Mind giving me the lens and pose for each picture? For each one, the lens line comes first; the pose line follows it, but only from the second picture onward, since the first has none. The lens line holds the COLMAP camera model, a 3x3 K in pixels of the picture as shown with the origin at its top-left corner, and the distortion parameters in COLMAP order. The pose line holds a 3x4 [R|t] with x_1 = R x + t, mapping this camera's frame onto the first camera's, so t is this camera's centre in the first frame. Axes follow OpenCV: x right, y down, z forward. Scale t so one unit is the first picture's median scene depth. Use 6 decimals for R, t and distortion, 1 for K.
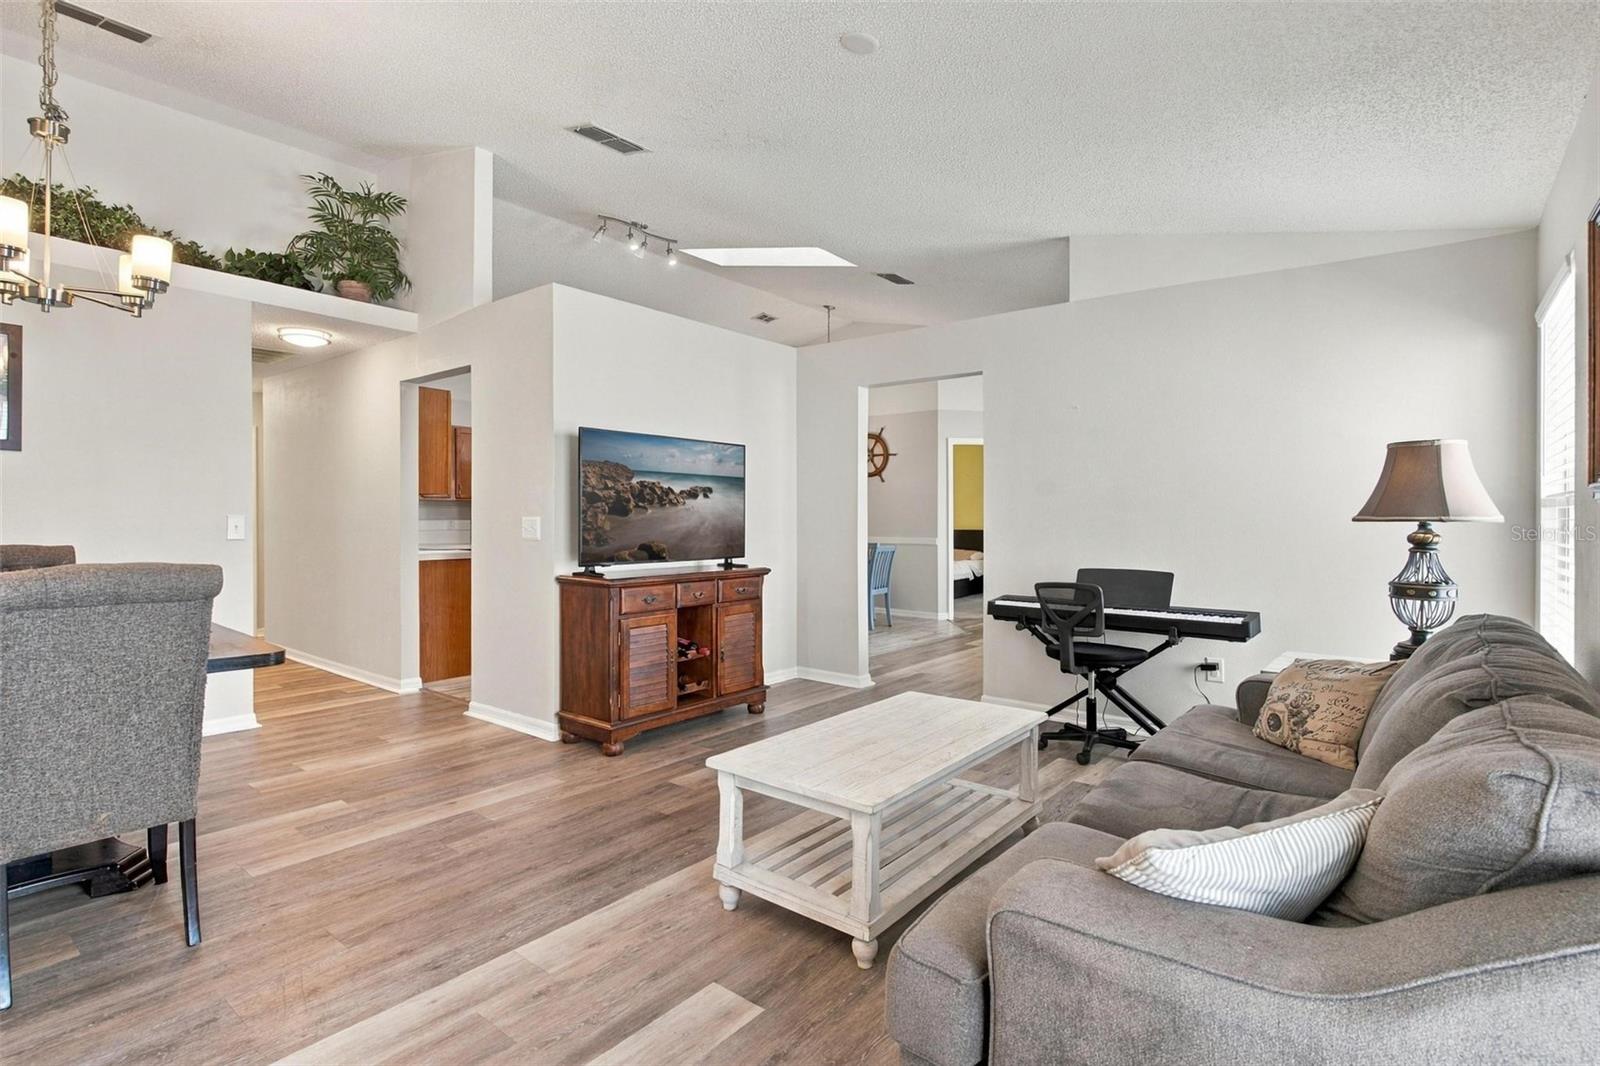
lens RADIAL K [[768.0, 0, 796.6], [0, 768.0, 527.5], [0, 0, 1]] dist [-0.000190, 0.000049]
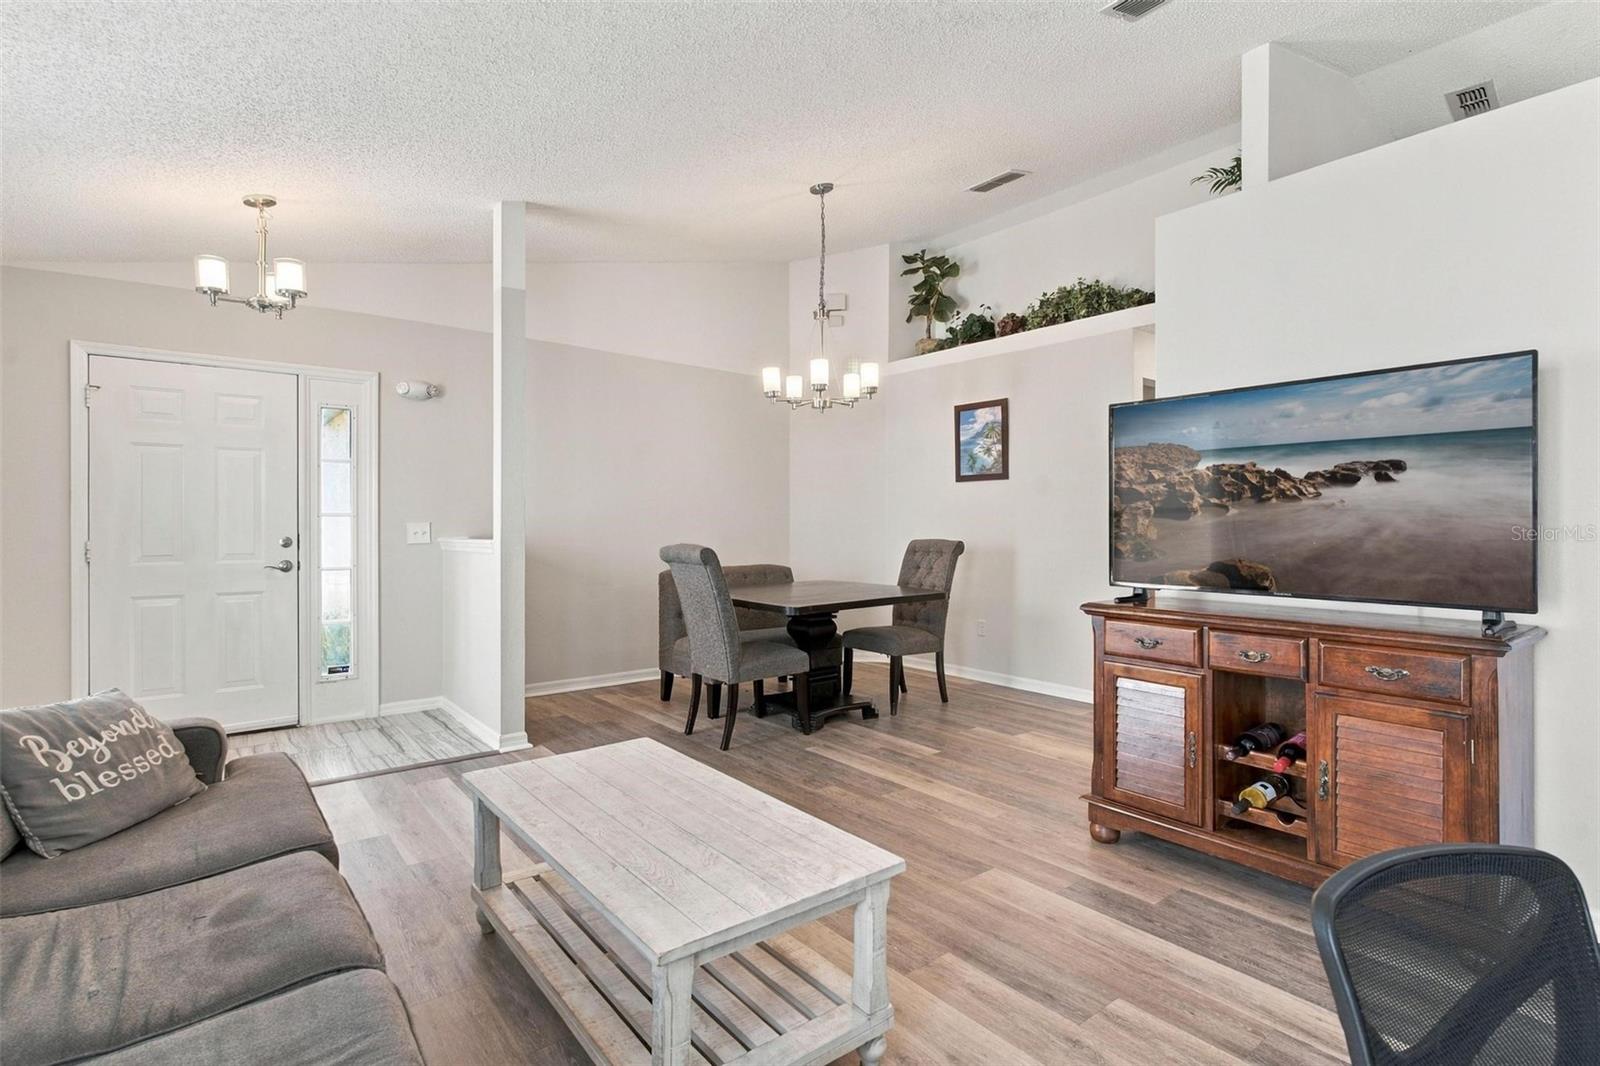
lens RADIAL K [[790.0, 0, 811.2], [0, 790.0, 527.4], [0, 0, 1]] dist [0.001118, 0.000302]
pose [[-0.227844, 0.005075, -0.973684, 0.527768], [-0.007880, 0.999944, 0.007056, -0.010103], [0.973666, 0.009280, -0.227791, 0.826269]]
